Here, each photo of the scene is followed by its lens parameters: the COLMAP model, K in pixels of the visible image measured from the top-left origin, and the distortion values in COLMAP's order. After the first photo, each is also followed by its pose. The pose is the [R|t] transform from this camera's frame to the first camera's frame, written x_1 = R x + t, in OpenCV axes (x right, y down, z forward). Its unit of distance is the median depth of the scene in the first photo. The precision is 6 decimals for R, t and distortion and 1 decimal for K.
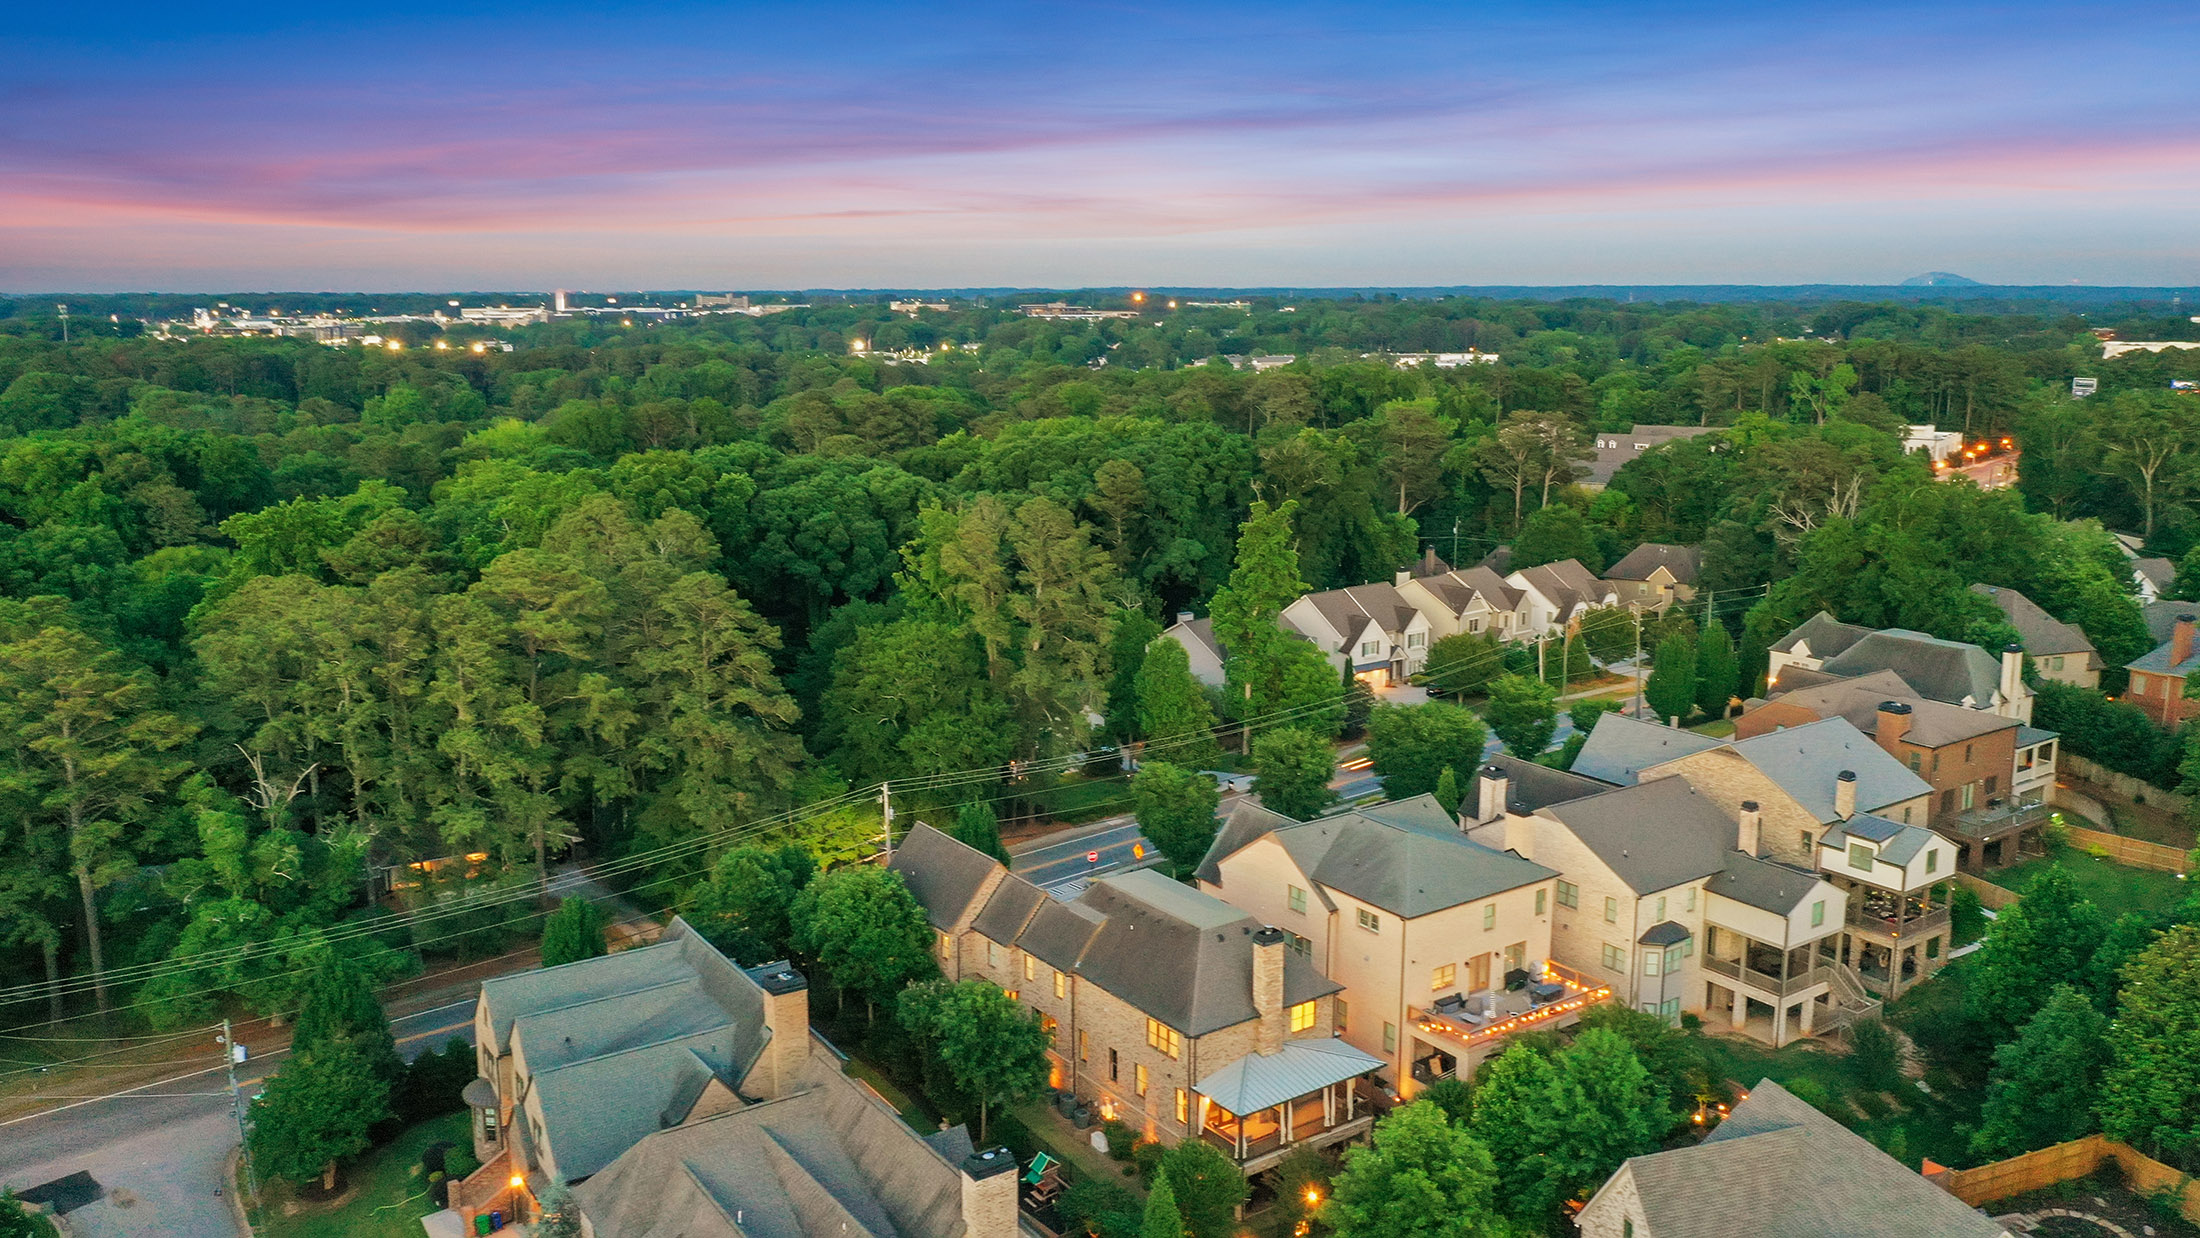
lens RADIAL K [[1701.5, 0, 1101.1], [0, 1701.5, 610.1], [0, 0, 1]] dist [-0.014334, -0.002996]
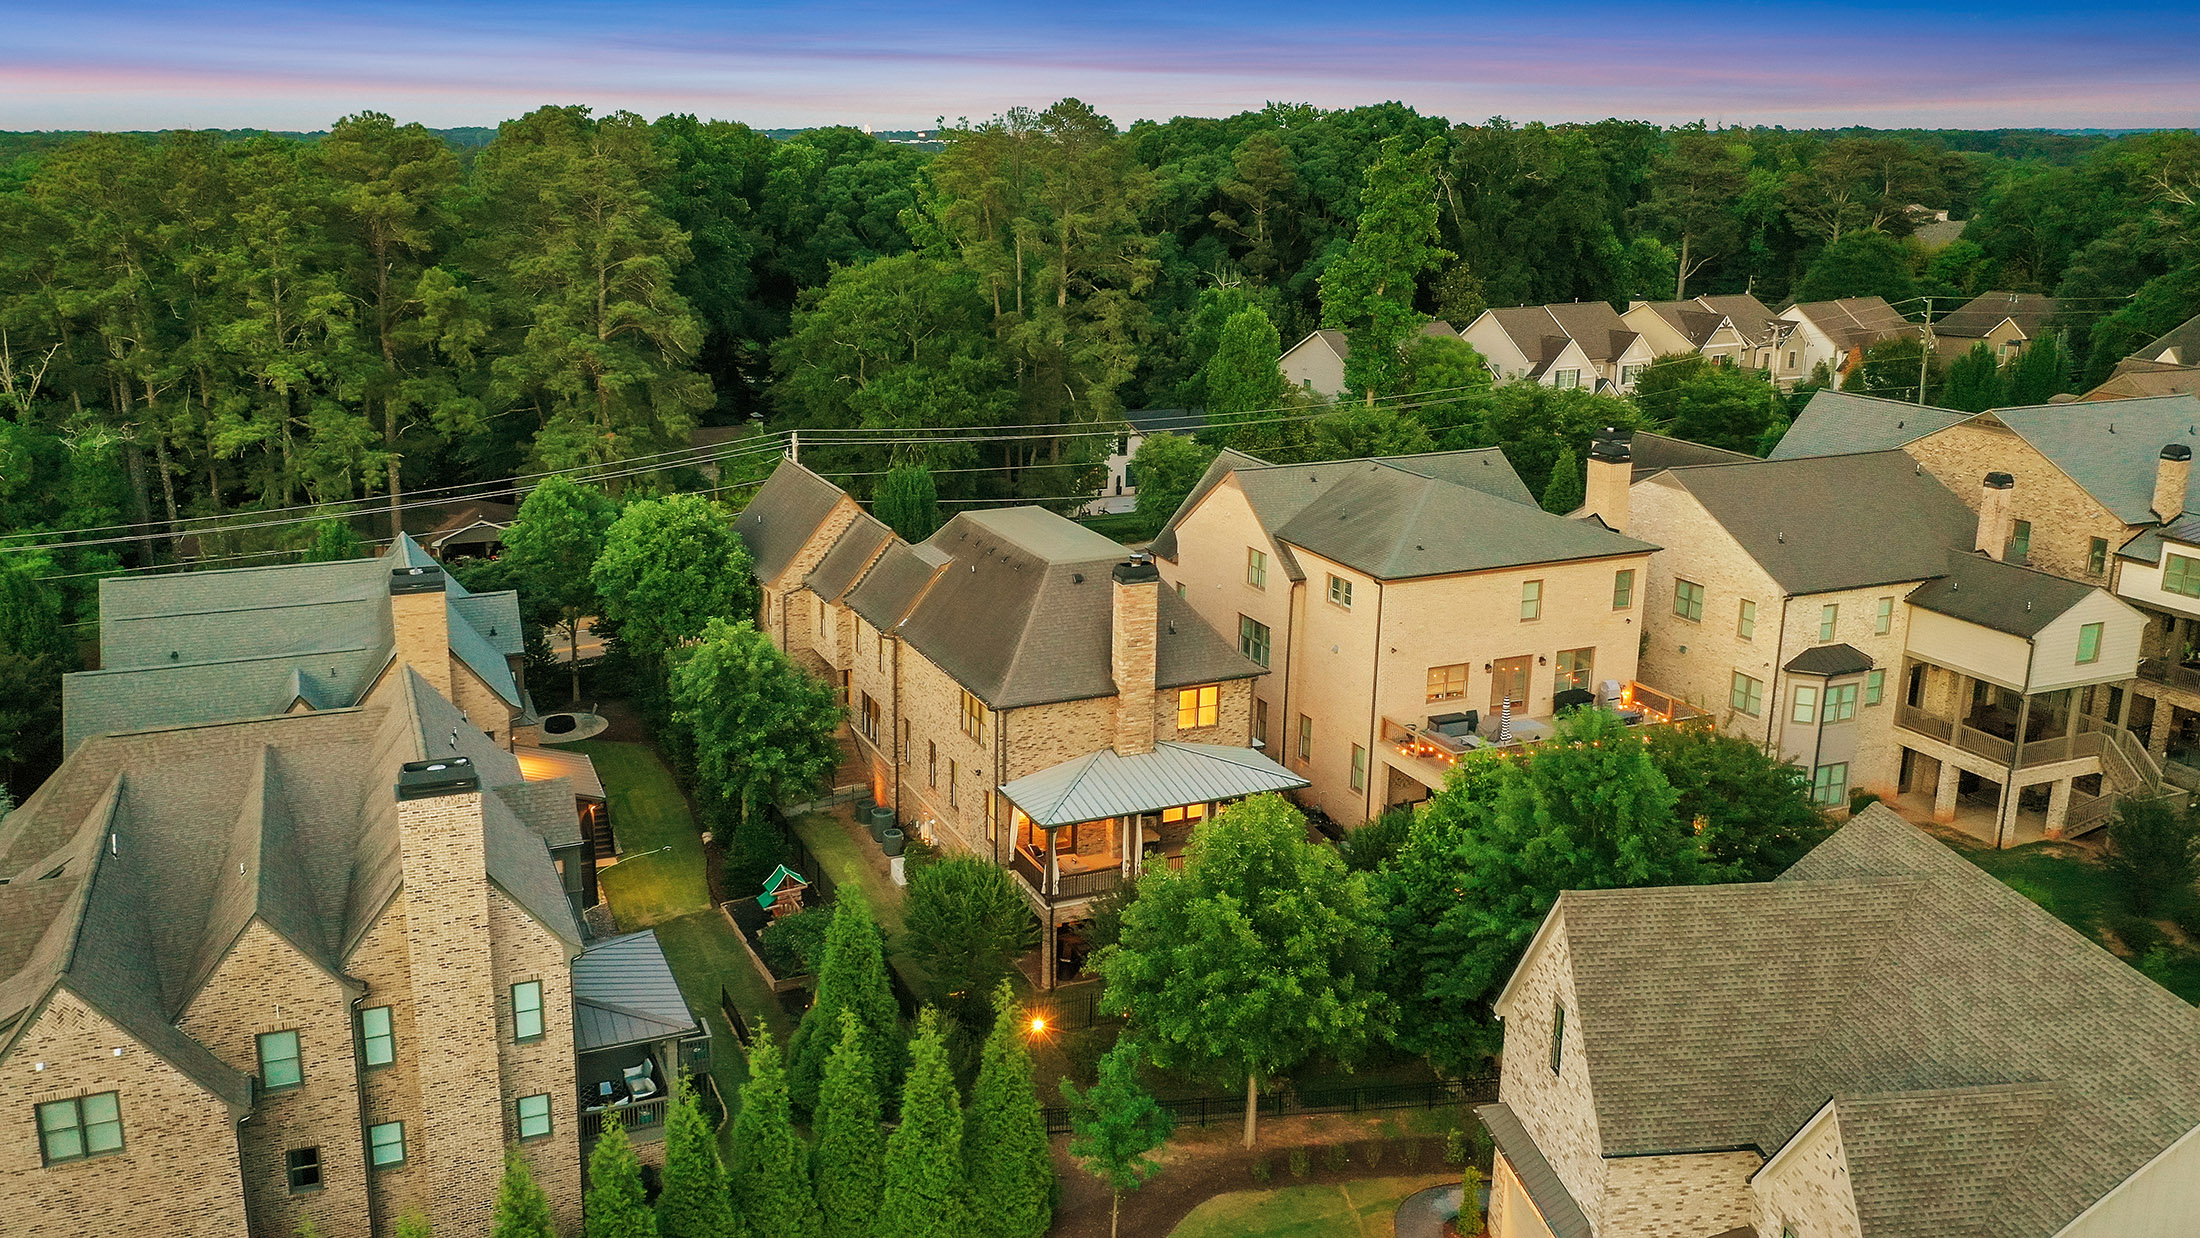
lens RADIAL K [[1799.8, 0, 1094.6], [0, 1799.8, 626.4], [0, 0, 1]] dist [-0.012279, 0.006033]
pose [[0.980120, 0.066109, -0.187068, 0.185563], [-0.052640, 0.995711, 0.076078, 0.140764], [0.191295, -0.064718, 0.979397, 0.282787]]
